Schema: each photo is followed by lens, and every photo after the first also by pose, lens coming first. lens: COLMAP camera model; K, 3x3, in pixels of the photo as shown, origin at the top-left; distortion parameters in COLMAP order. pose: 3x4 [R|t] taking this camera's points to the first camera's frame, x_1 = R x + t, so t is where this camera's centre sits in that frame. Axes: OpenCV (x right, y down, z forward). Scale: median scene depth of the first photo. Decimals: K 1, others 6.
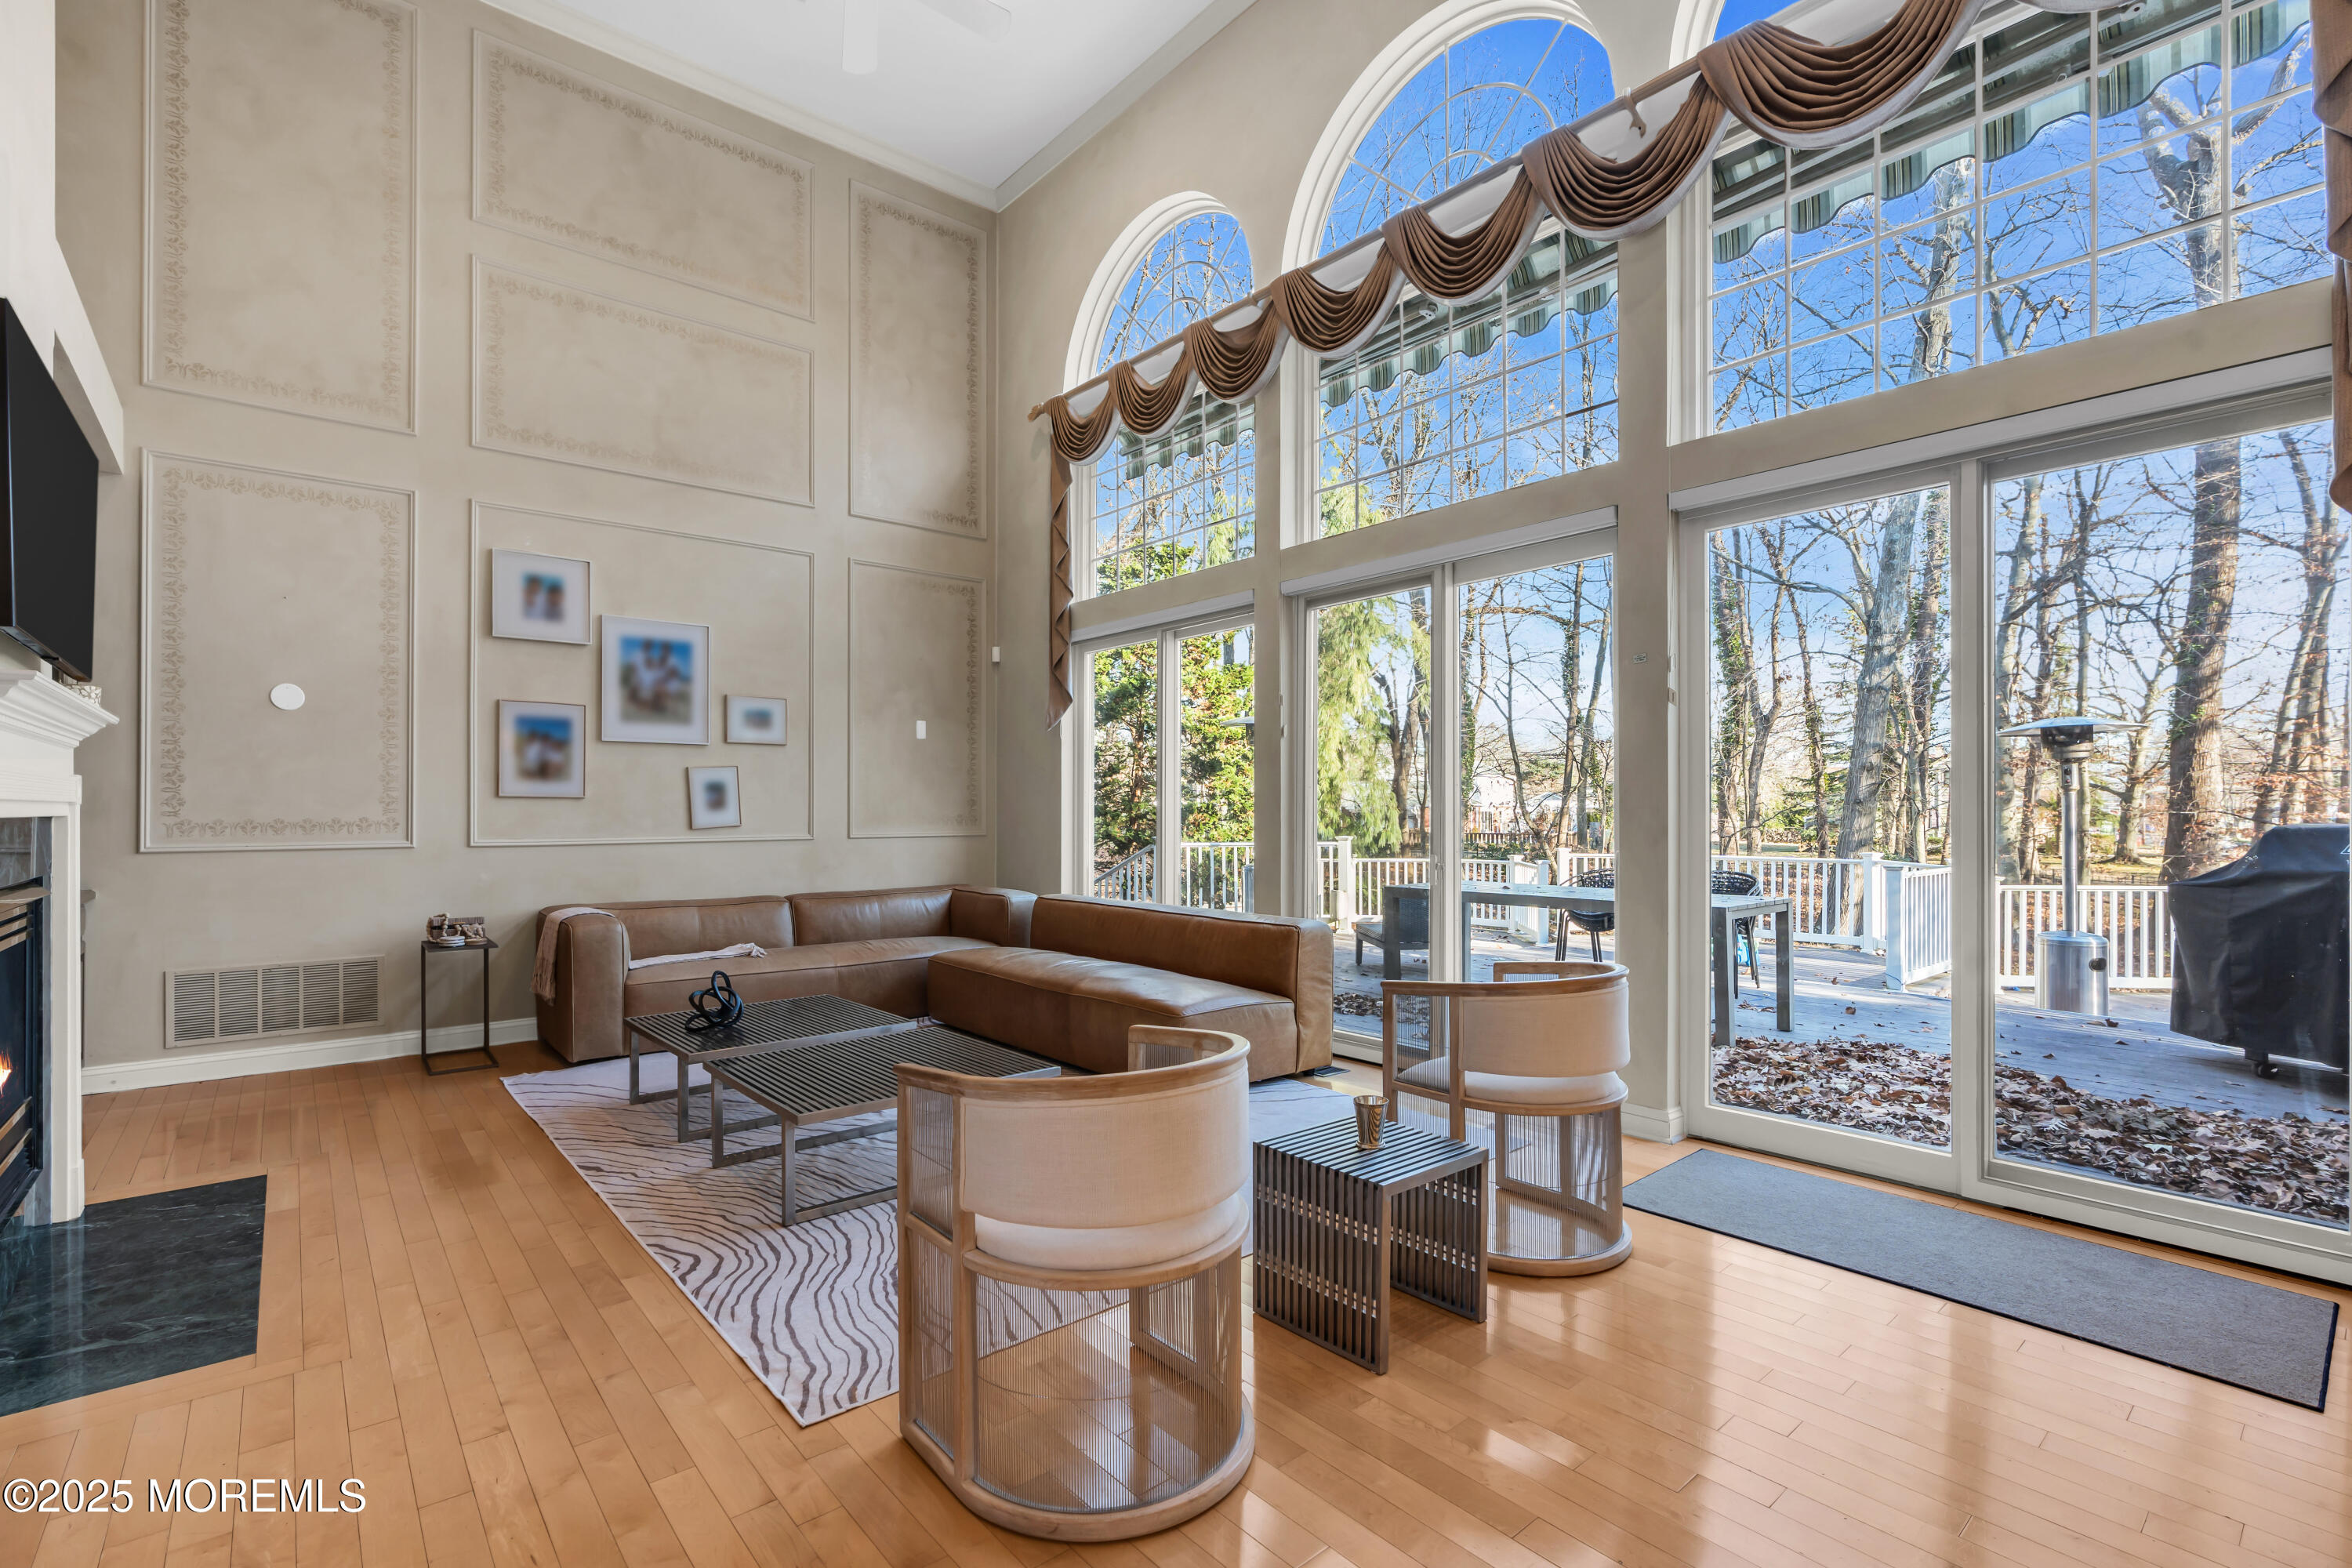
lens RADIAL K [[1086.3, 0, 1182.4], [0, 1086.3, 799.4], [0, 0, 1]] dist [0.005192, 0.000038]
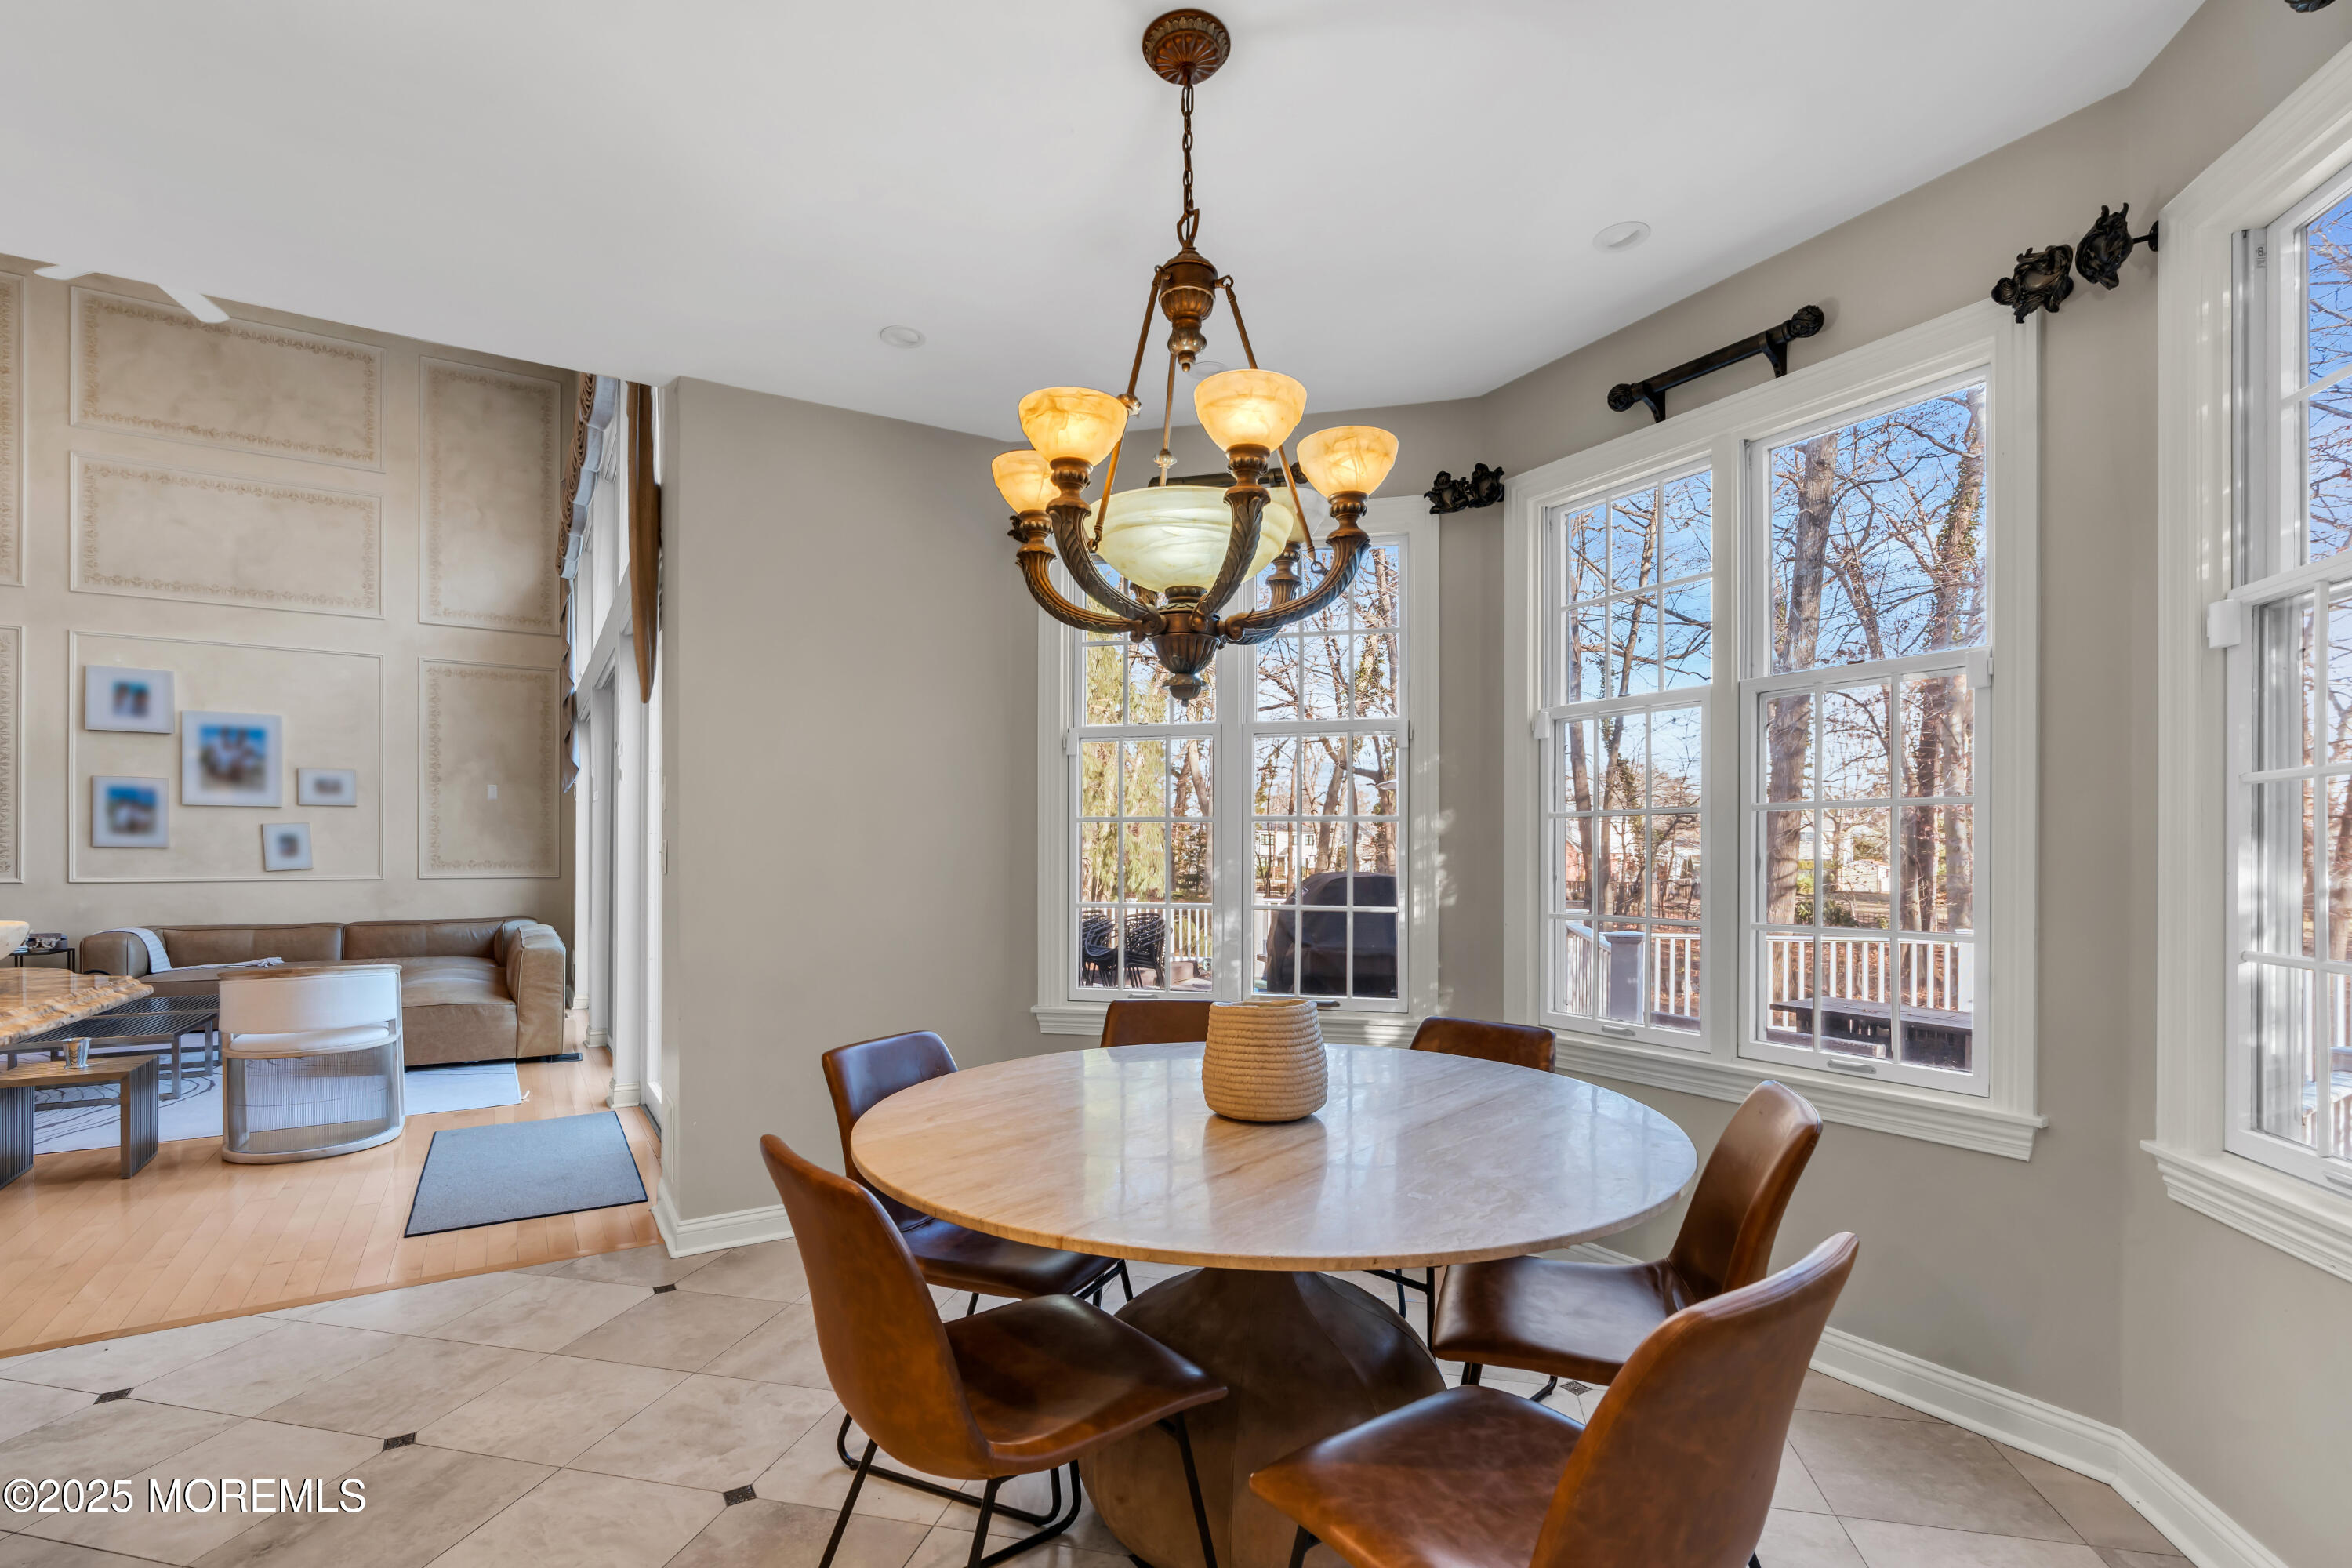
lens RADIAL K [[1086.3, 0, 1139.7], [0, 1086.3, 860.3], [0, 0, 1]] dist [0.005192, 0.000038]
pose [[0.986636, 0.002811, -0.162917, 0.823203], [-0.000883, 0.999929, 0.011907, -0.002126], [0.162939, -0.011604, 0.986568, -0.130759]]
